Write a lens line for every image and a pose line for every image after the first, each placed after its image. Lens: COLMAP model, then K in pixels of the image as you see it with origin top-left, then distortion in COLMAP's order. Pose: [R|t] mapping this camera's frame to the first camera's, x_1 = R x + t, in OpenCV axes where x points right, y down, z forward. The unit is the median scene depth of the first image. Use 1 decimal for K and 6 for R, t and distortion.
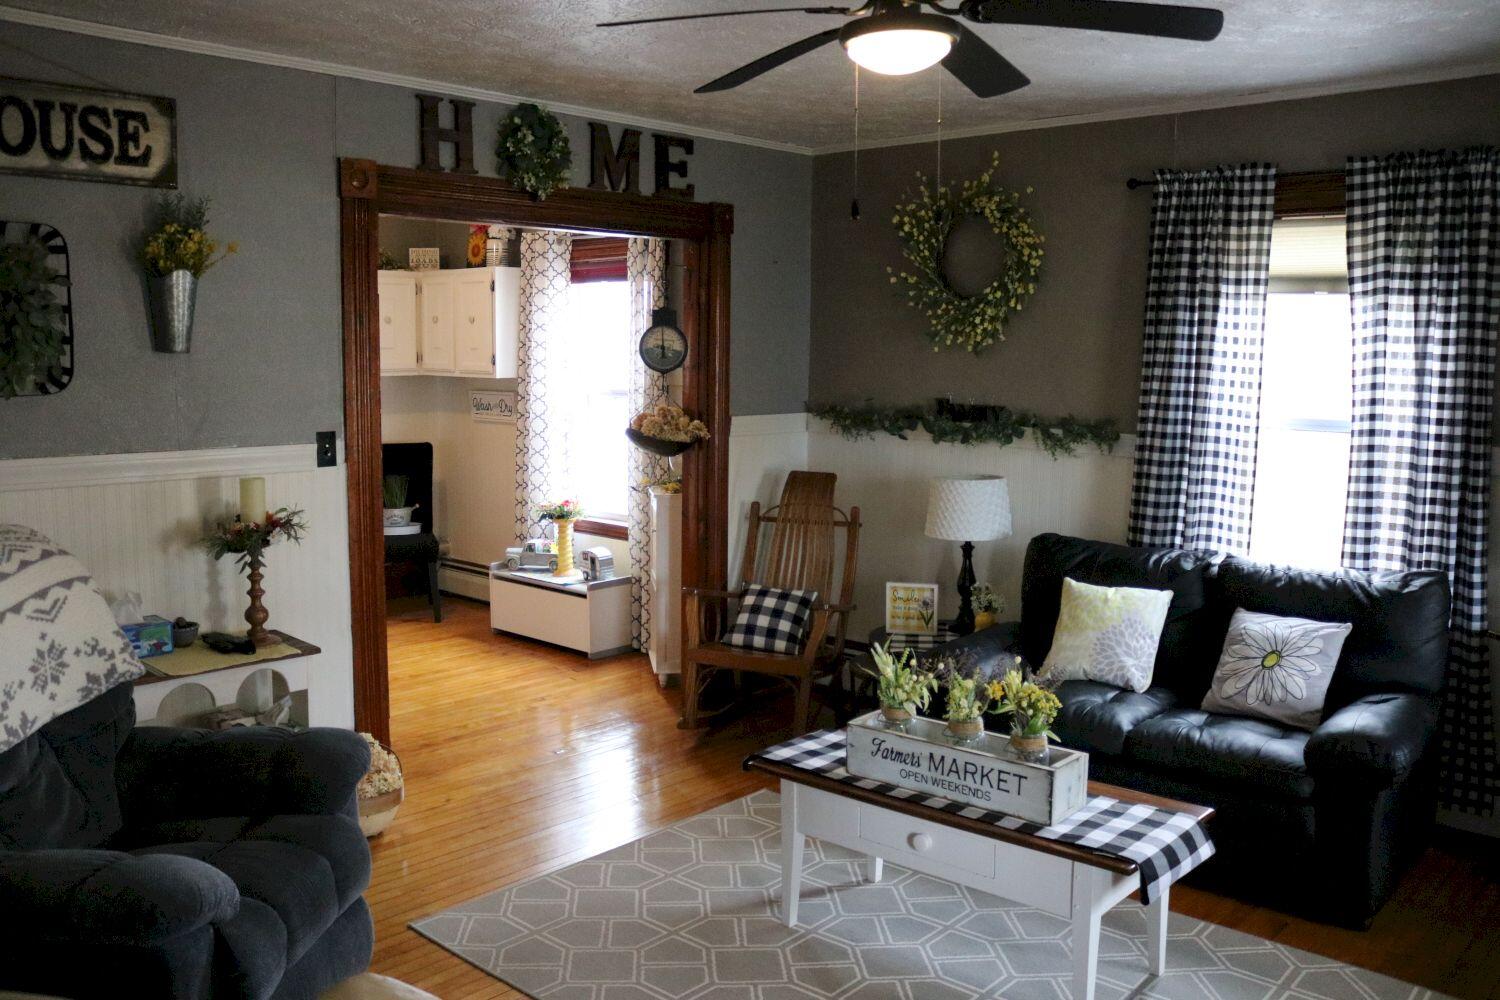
lens RADIAL K [[1237.0, 0, 750.0], [0, 1237.0, 500.0], [0, 0, 1]] dist [-0.152104, 0.133907]
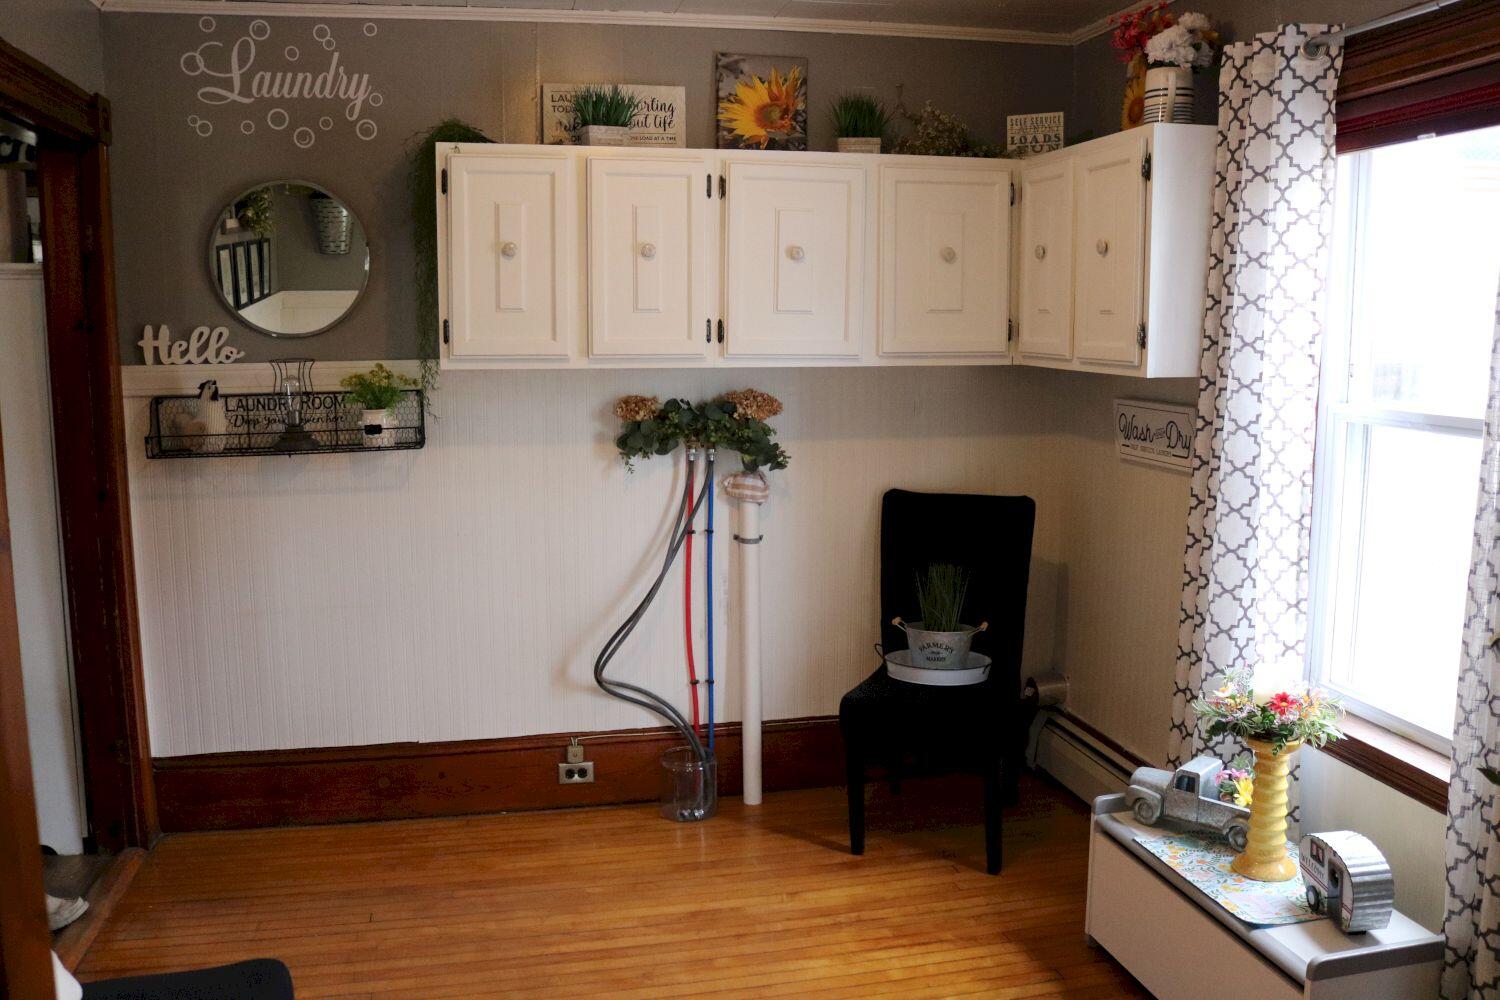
lens RADIAL K [[1237.0, 0, 750.0], [0, 1237.0, 500.0], [0, 0, 1]] dist [-0.152104, 0.133907]
pose [[0.814303, 0.073800, -0.575730, -0.066656], [-0.062491, 0.997266, 0.039448, -0.063053], [0.577067, 0.003856, 0.816688, 0.554662]]
